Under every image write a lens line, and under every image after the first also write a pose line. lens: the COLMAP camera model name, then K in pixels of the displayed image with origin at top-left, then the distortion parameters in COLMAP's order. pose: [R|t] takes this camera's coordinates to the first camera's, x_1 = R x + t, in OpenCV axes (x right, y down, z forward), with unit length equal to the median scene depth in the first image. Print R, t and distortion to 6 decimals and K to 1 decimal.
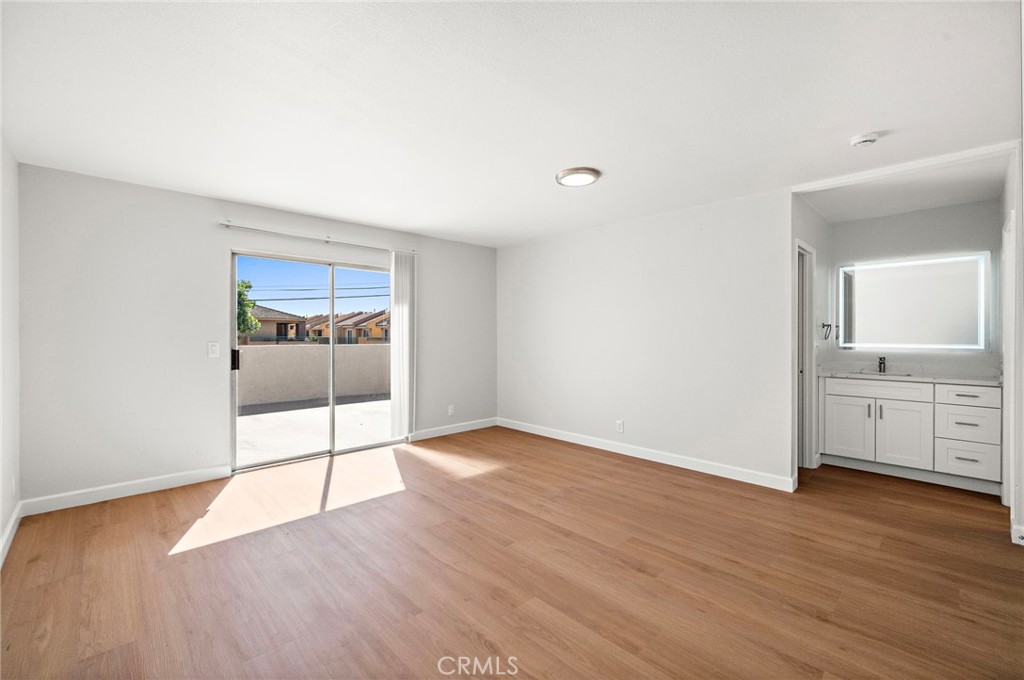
lens RADIAL K [[434.5, 0, 514.8], [0, 434.5, 336.0], [0, 0, 1]] dist [0.000170, 0.000202]
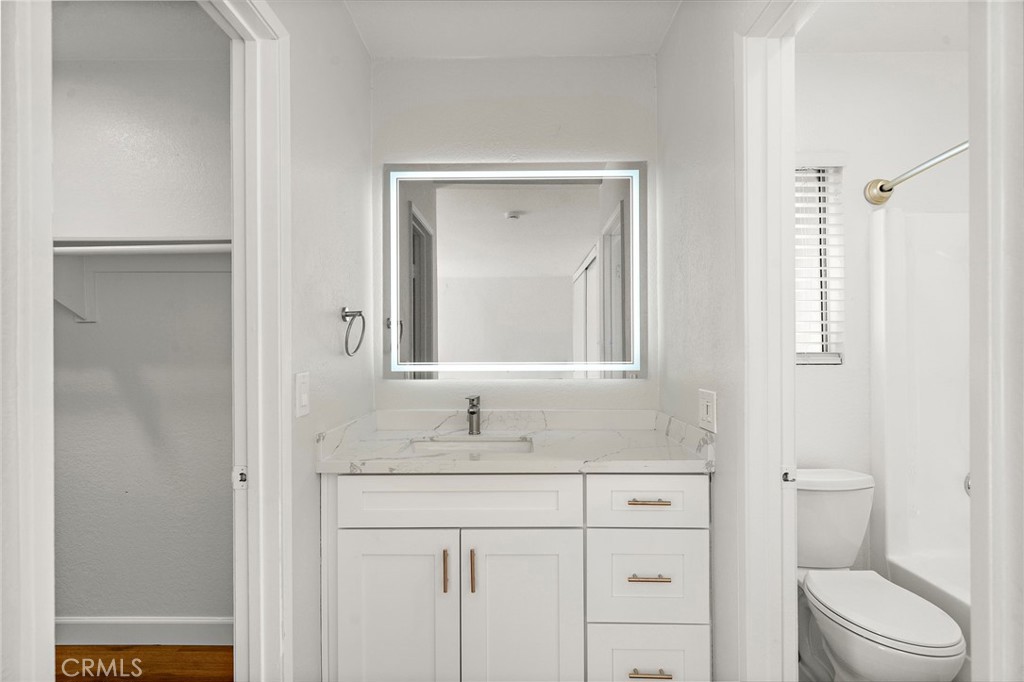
lens RADIAL K [[459.6, 0, 516.4], [0, 459.6, 345.9], [0, 0, 1]] dist [-0.001596, -0.000156]
pose [[0.697899, 0.003409, 0.716188, 0.556613], [0.001346, 0.999981, -0.006072, 0.003596], [-0.716195, 0.005202, 0.697881, 0.662095]]
